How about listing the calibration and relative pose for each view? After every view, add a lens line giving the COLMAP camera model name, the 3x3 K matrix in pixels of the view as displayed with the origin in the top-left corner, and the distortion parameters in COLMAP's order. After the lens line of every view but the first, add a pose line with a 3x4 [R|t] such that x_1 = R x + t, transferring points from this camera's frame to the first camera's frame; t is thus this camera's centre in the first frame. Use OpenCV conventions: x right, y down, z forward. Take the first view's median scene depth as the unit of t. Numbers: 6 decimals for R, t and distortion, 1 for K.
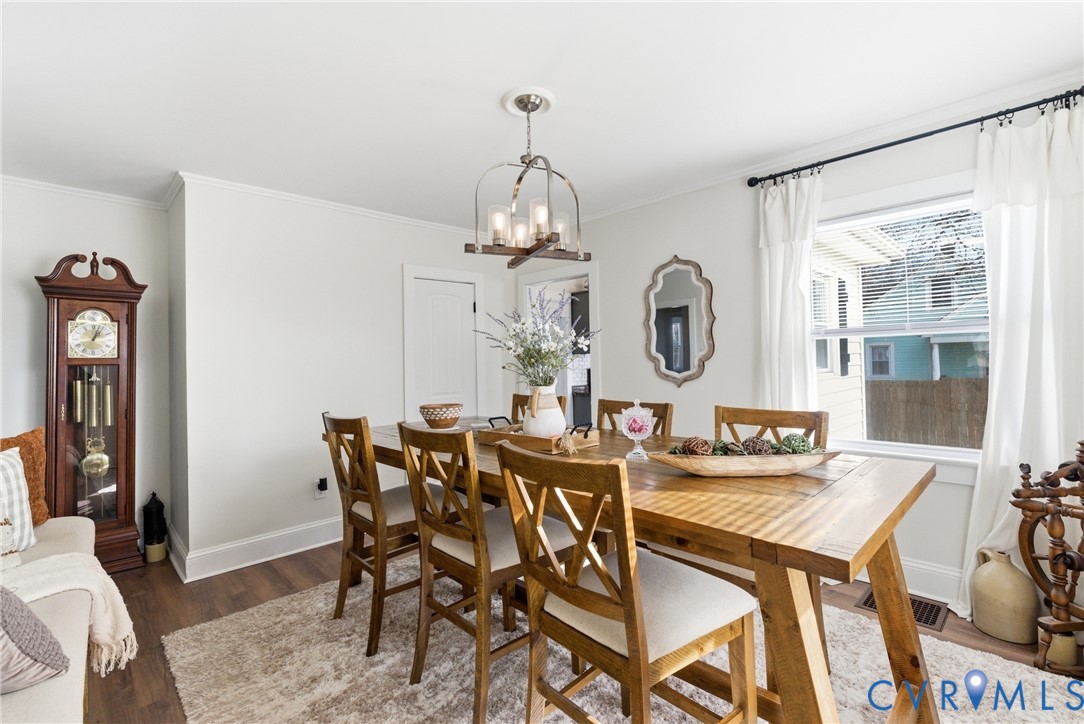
lens RADIAL K [[486.0, 0, 542.0], [0, 486.0, 362.0], [0, 0, 1]] dist [0.002603, 0.000448]
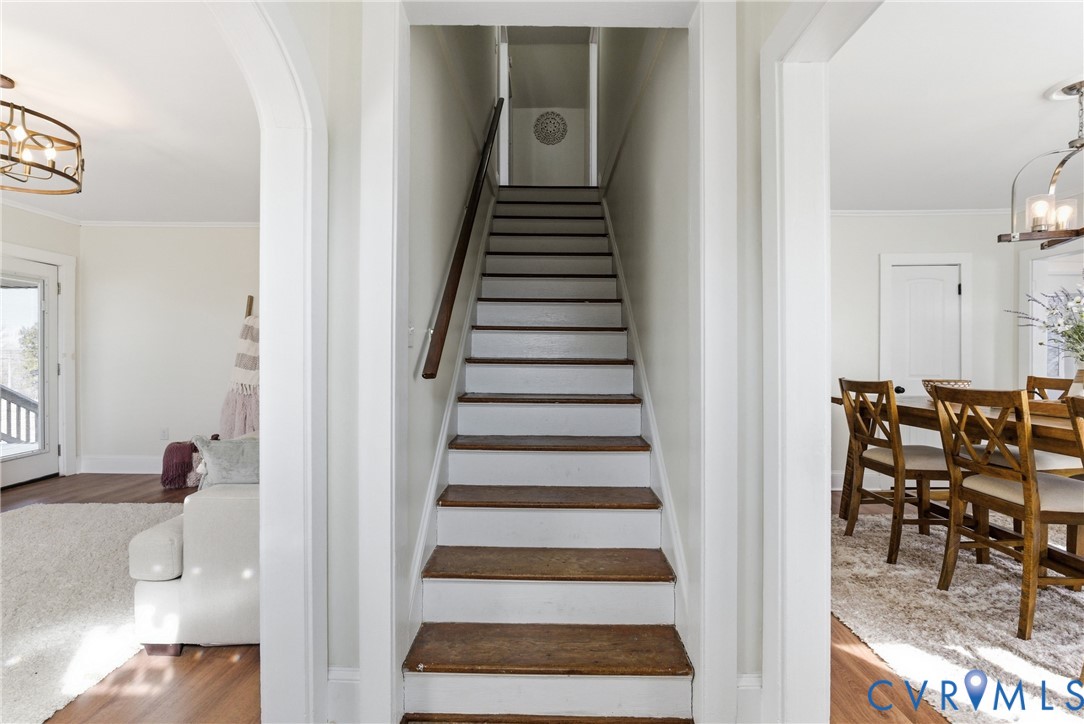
lens RADIAL K [[476.8, 0, 545.6], [0, 476.8, 354.3], [0, 0, 1]] dist [-0.009133, 0.000240]
pose [[0.712237, 0.023748, -0.701537, -0.131898], [-0.019006, 0.999714, 0.014545, 0.041469], [0.701681, 0.002974, 0.712485, -0.541077]]
